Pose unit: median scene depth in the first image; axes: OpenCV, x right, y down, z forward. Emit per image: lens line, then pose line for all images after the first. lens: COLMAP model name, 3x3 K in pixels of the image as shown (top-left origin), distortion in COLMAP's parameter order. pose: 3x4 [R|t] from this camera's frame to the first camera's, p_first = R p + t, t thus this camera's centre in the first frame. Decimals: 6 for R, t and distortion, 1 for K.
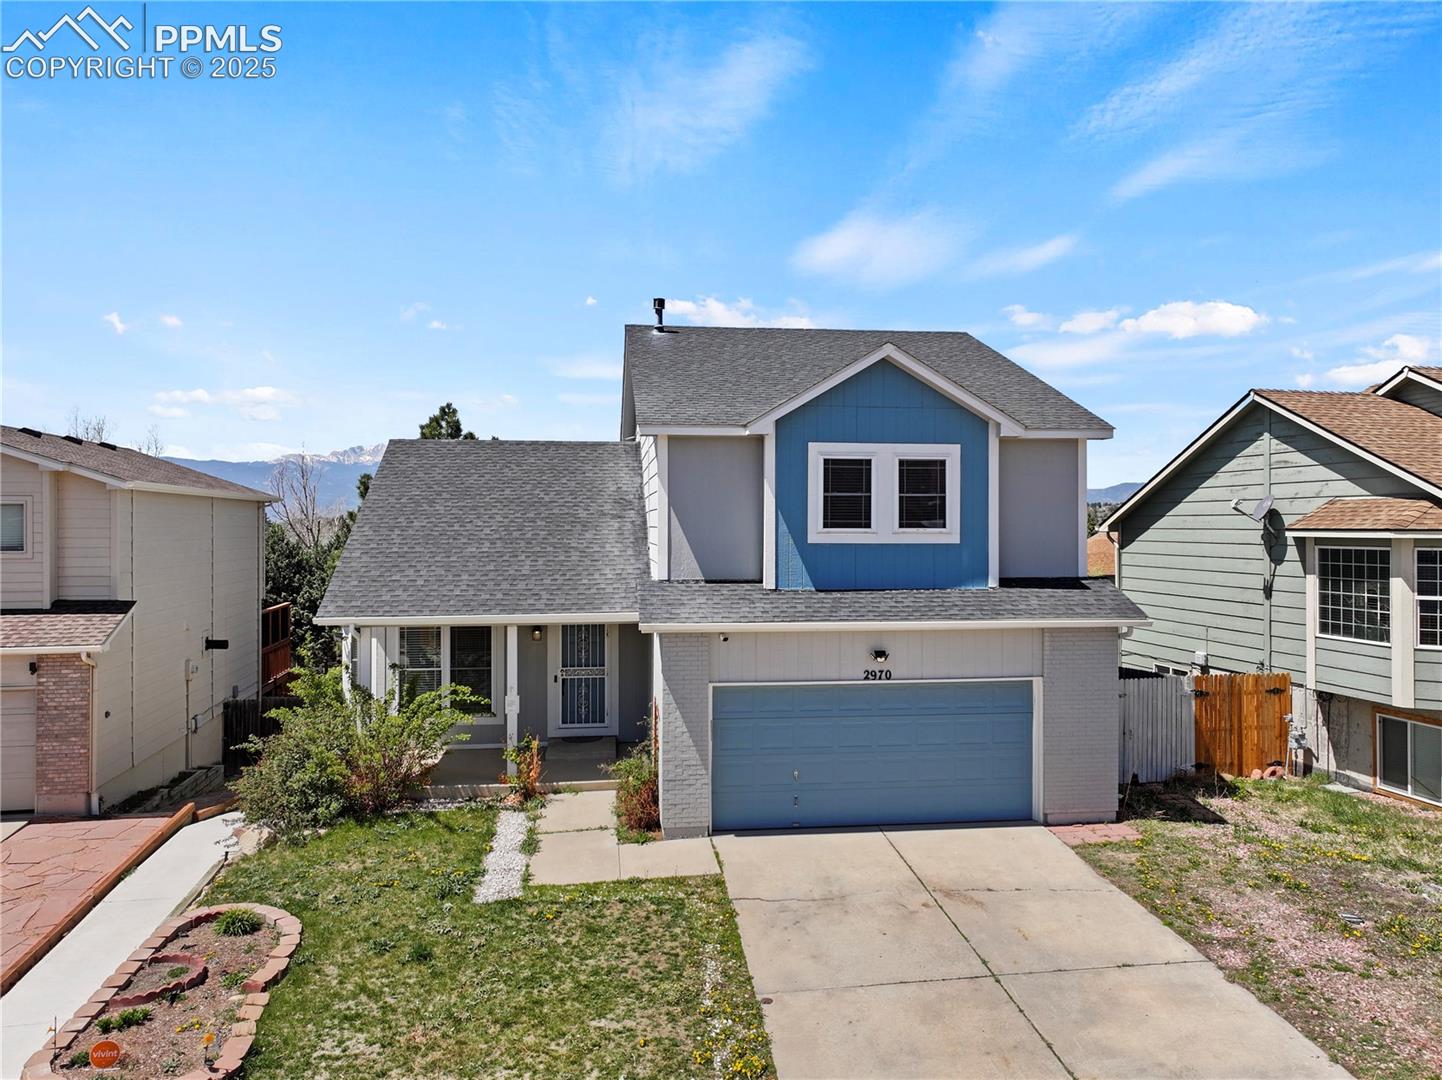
lens RADIAL K [[1029.4, 0, 726.5], [0, 1029.4, 521.4], [0, 0, 1]] dist [0.003441, 0.005066]
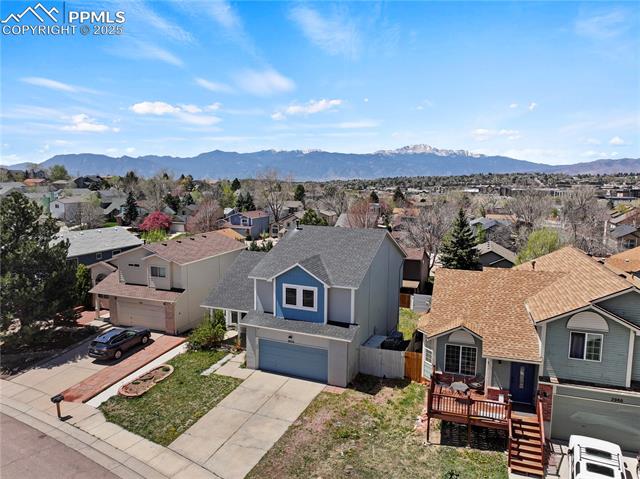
lens RADIAL K [[450.9, 0, 321.3], [0, 450.9, 238.7], [0, 0, 1]] dist [0.003672, 0.007092]
pose [[0.866076, 0.073821, -0.494432, 1.106123], [-0.008747, 0.991123, 0.132658, -0.500358], [0.499836, -0.110567, 0.859034, -0.462642]]
